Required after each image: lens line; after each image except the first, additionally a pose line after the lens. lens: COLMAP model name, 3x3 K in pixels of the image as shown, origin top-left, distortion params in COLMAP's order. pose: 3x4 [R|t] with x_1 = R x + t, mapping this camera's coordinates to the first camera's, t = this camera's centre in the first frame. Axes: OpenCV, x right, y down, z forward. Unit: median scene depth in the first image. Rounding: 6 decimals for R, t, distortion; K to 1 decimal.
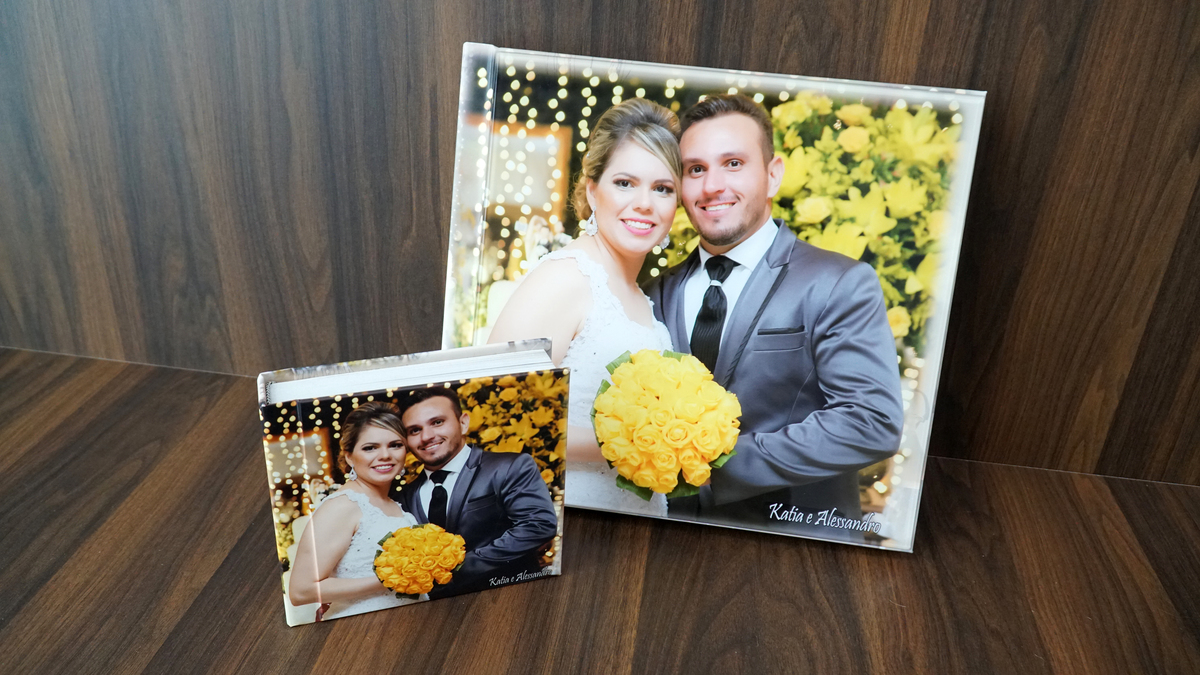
lens RADIAL K [[960.5, 0, 603.5], [0, 960.5, 336.5], [0, 0, 1]] dist [0.009467, -0.000683]
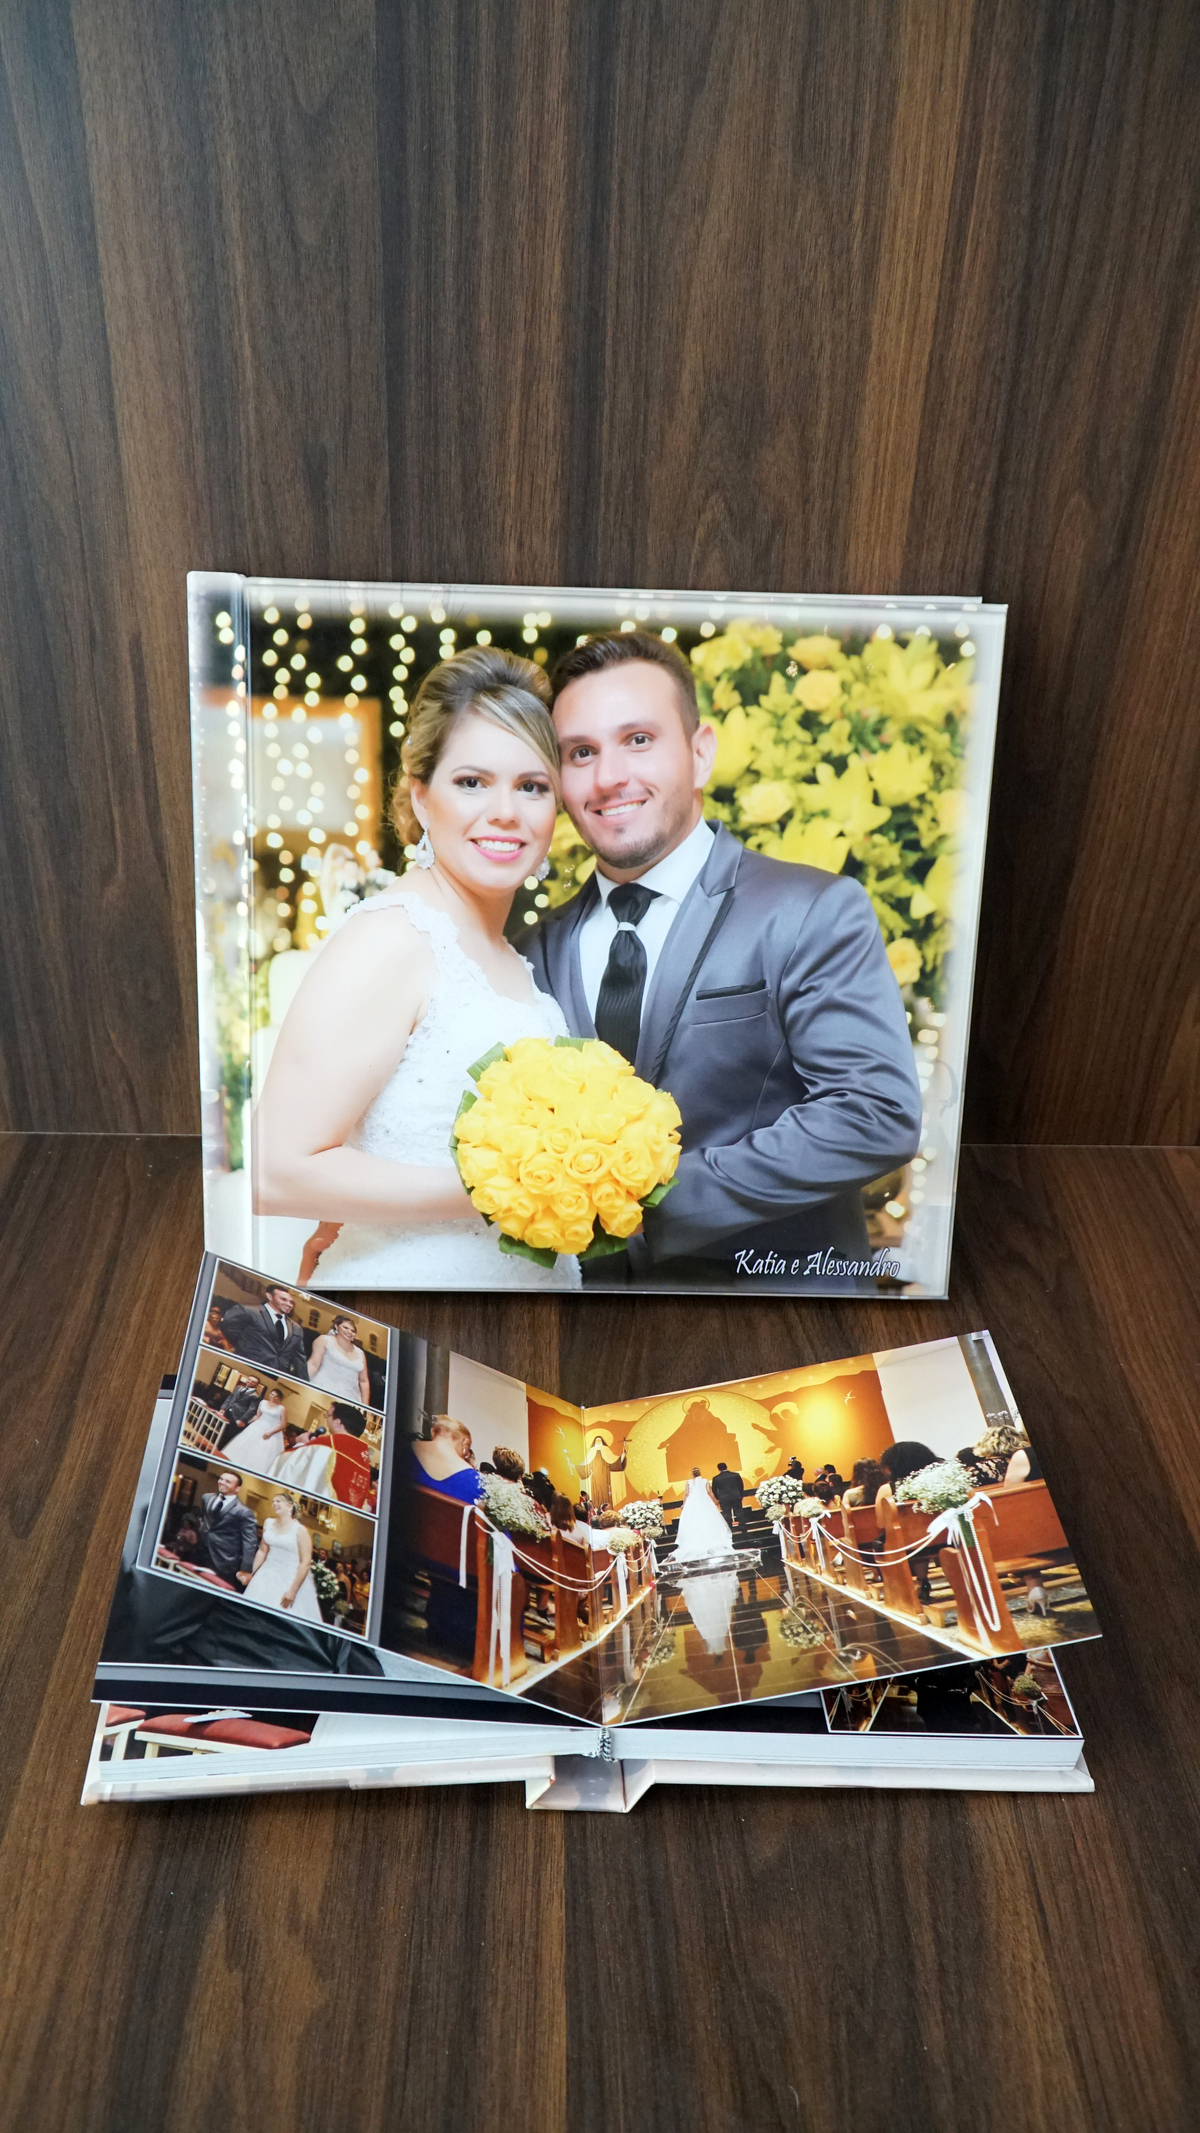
lens RADIAL K [[1683.4, 0, 600.4], [0, 1683.4, 1075.2], [0, 0, 1]] dist [0.005980, -0.015397]
pose [[0.986895, -0.100424, 0.126304, -0.053633], [0.089336, 0.991873, 0.090593, -0.061042], [-0.134376, -0.078123, 0.987846, -0.123119]]
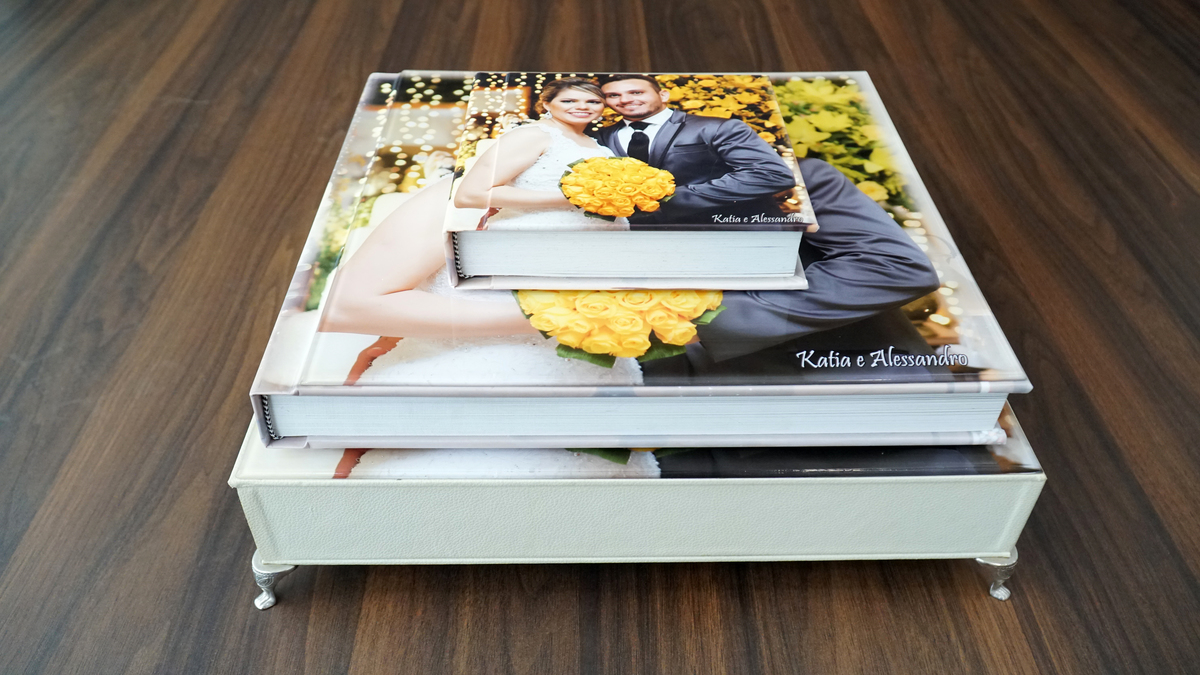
lens RADIAL K [[947.1, 0, 598.7], [0, 947.1, 333.0], [0, 0, 1]] dist [0.005980, -0.015397]
pose [[0.986911, 0.010765, 0.160907, -0.064013], [0.131911, 0.520089, -0.843864, 0.717949], [-0.092770, 0.854044, 0.511862, 0.698107]]
